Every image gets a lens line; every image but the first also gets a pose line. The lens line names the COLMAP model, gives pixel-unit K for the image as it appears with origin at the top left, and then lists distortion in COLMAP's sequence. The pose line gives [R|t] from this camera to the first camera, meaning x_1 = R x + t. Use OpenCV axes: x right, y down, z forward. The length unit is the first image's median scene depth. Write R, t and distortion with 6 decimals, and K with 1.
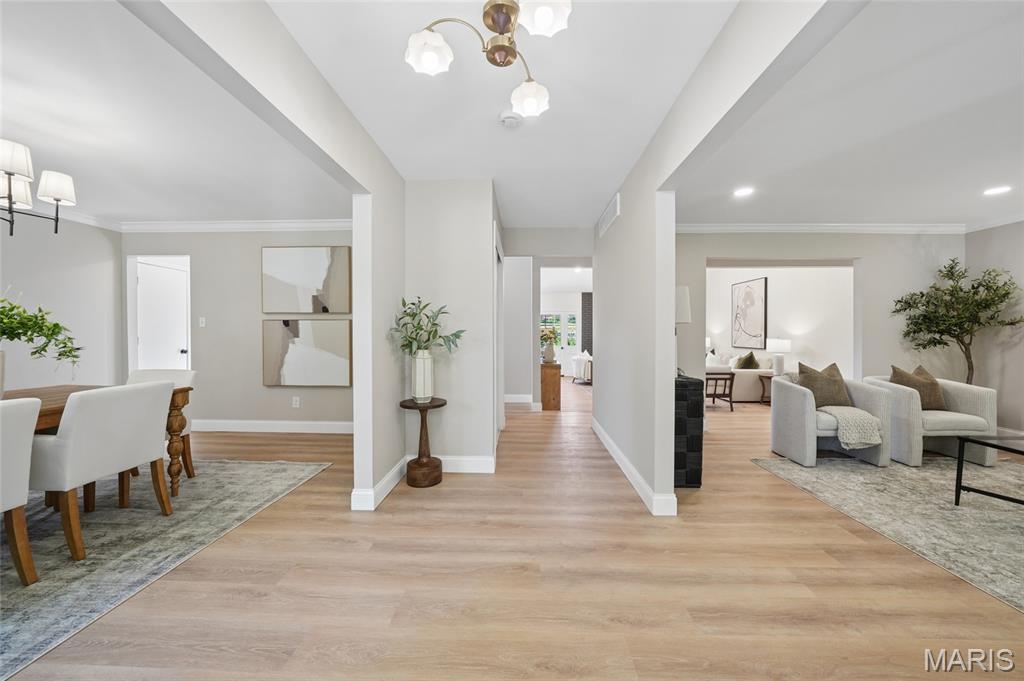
lens RADIAL K [[377.4, 0, 510.5], [0, 377.4, 332.5], [0, 0, 1]] dist [0.000643, 0.000155]
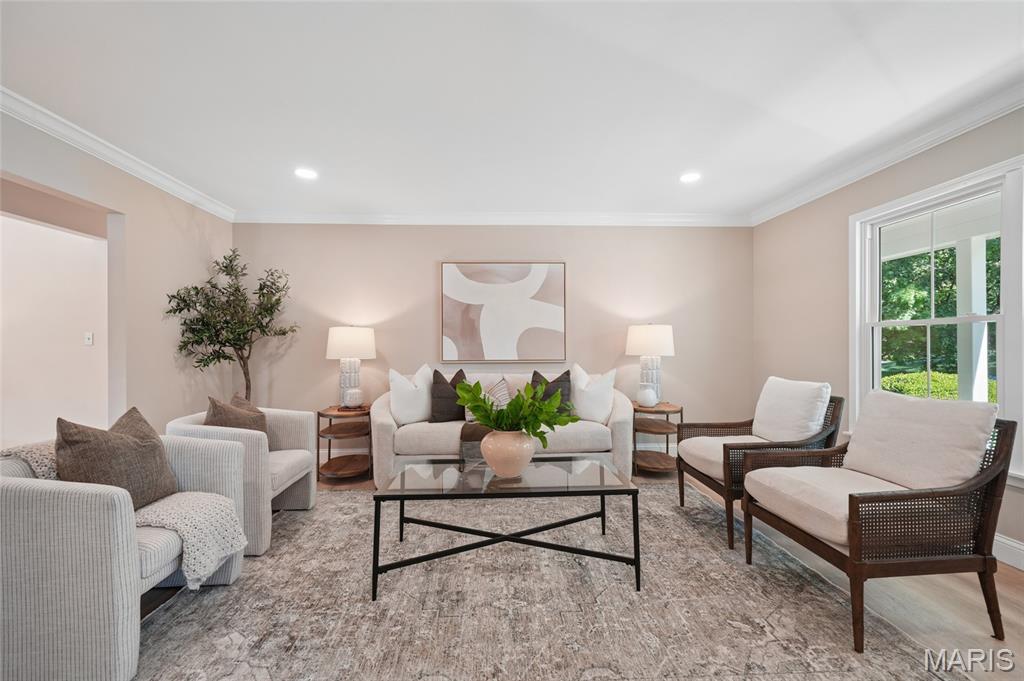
lens RADIAL K [[420.6, 0, 506.1], [0, 420.6, 344.5], [0, 0, 1]] dist [0.002354, 0.000267]
pose [[-0.079216, -0.001582, 0.996856, 0.281494], [0.004285, 0.999989, 0.001928, 0.003139], [-0.996848, 0.004424, -0.079209, 0.552090]]
